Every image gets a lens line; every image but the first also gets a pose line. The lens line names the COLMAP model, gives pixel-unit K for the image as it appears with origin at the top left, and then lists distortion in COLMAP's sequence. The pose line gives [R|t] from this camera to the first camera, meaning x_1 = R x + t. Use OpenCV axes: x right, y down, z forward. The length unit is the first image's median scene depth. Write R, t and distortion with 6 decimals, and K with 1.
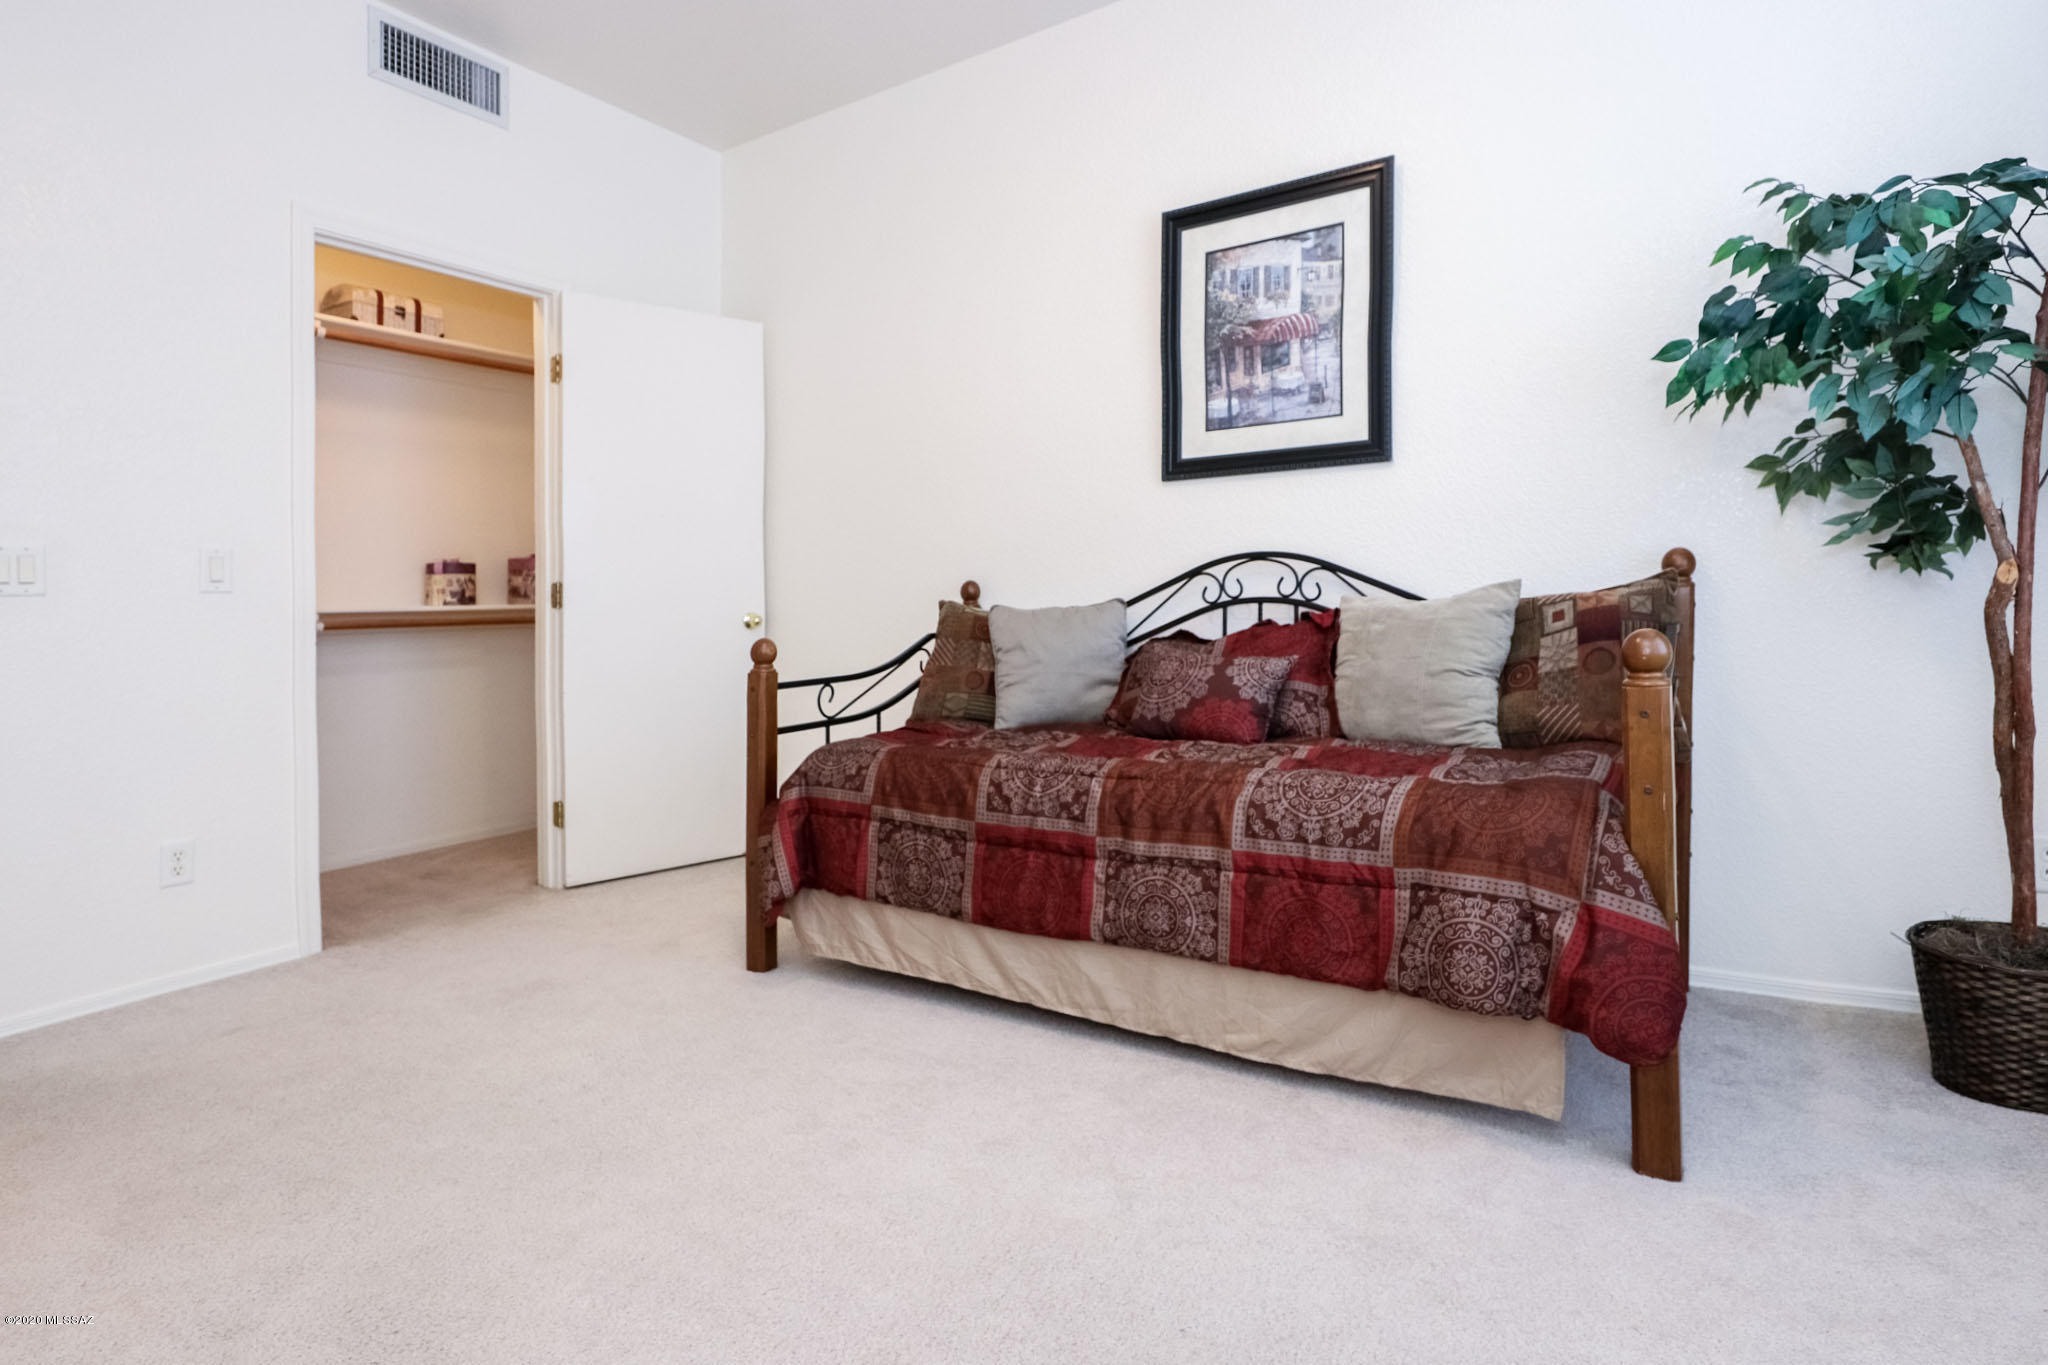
lens RADIAL K [[1090.0, 0, 1020.8], [0, 1090.0, 711.3], [0, 0, 1]] dist [-0.000062, -0.054524]
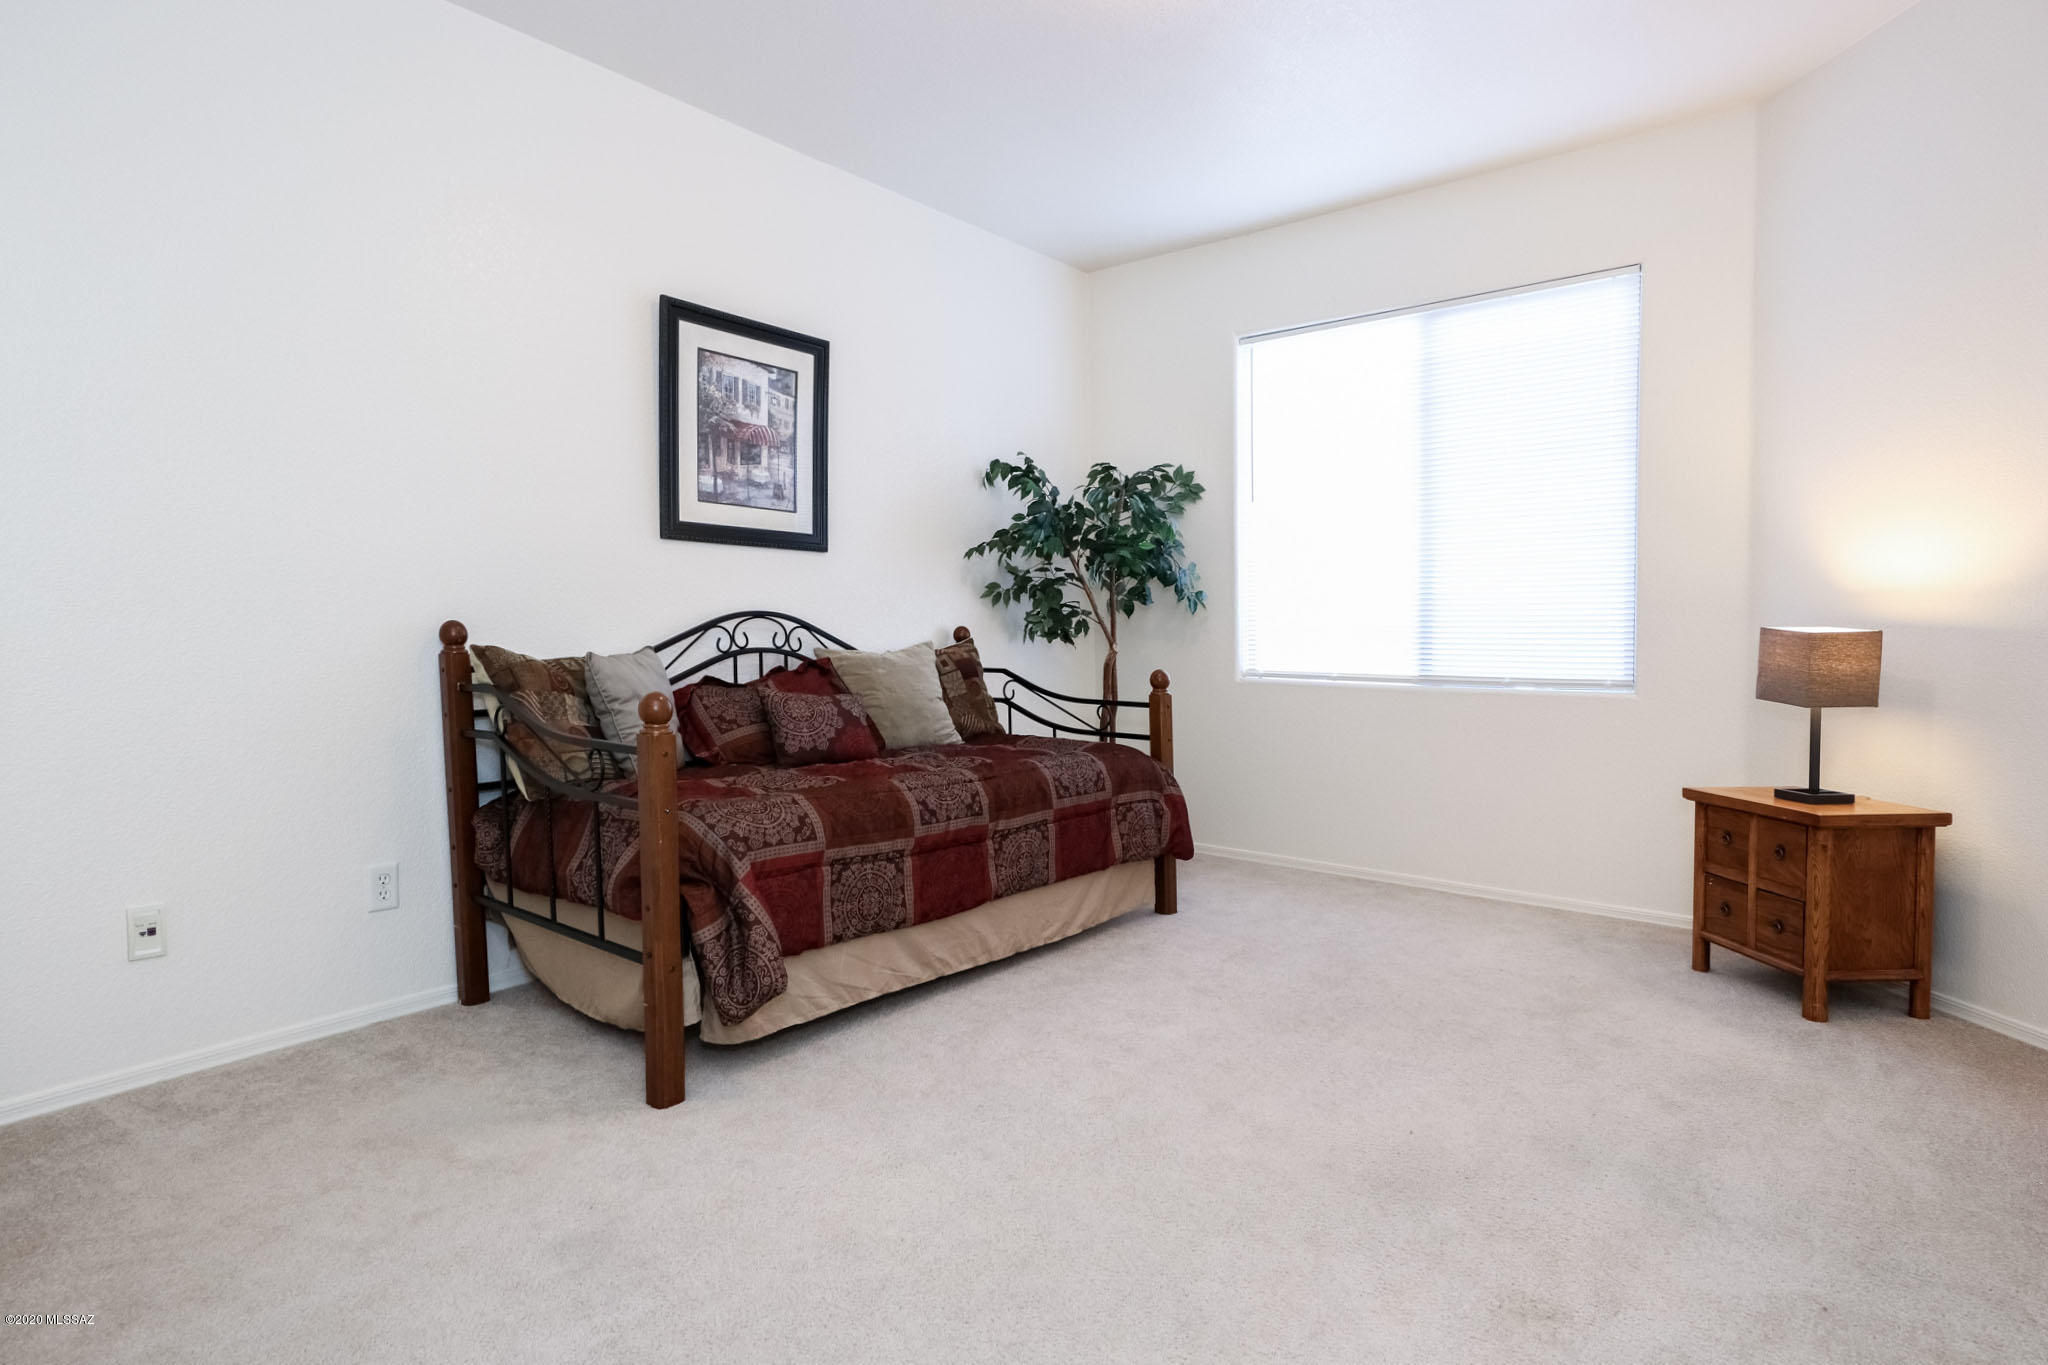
lens RADIAL K [[1068.3, 0, 1026.3], [0, 1068.3, 642.4], [0, 0, 1]] dist [0.002054, -0.001071]
pose [[0.089184, 0.018981, 0.995834, -0.957164], [0.085560, 0.995977, -0.026646, -0.054799], [-0.992333, 0.087580, 0.087201, 0.611302]]
